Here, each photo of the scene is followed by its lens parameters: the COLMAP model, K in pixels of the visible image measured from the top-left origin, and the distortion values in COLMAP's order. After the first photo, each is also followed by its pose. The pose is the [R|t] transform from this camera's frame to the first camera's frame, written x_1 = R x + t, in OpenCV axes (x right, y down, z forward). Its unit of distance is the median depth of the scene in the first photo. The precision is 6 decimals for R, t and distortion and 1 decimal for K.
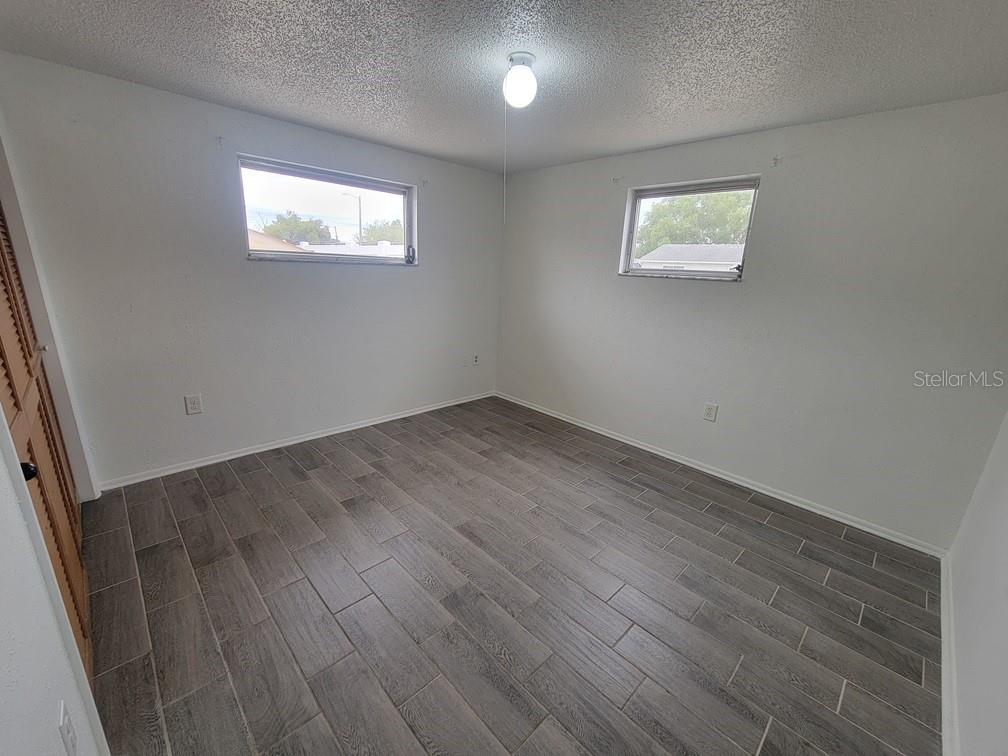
lens RADIAL K [[411.5, 0, 501.1], [0, 411.5, 383.3], [0, 0, 1]] dist [0.000067, -0.000917]
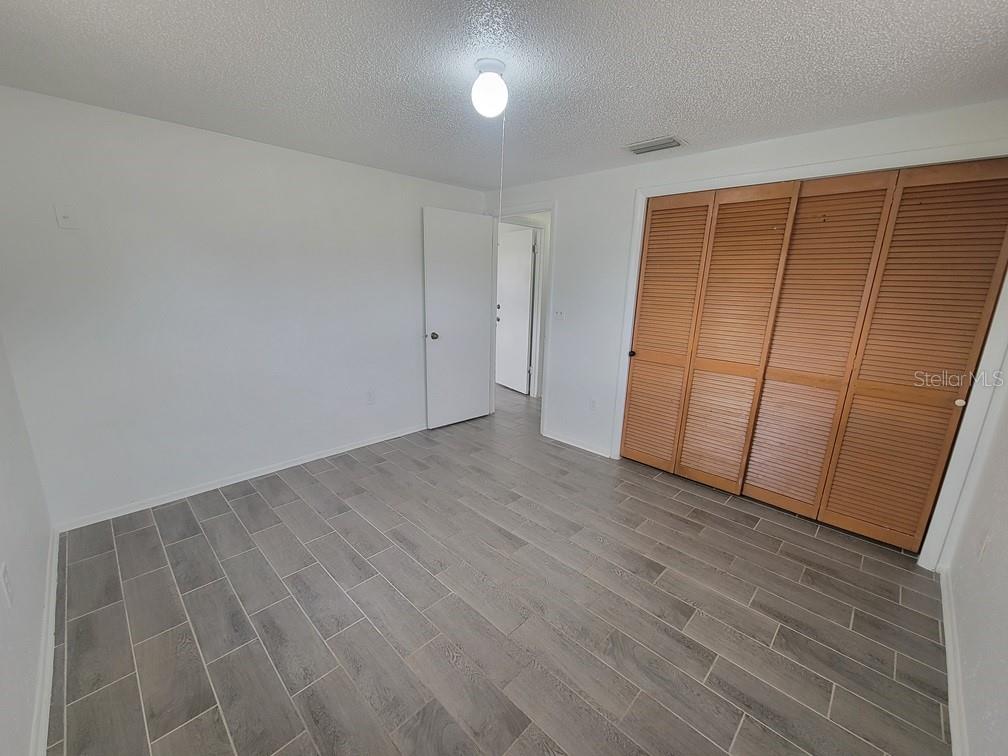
lens RADIAL K [[411.5, 0, 501.1], [0, 411.5, 383.3], [0, 0, 1]] dist [0.000067, -0.000917]
pose [[-0.997443, -0.059846, -0.039058, 0.012599], [-0.071347, 0.865130, 0.496446, -0.424782], [0.004080, 0.497964, -0.867188, 1.458339]]
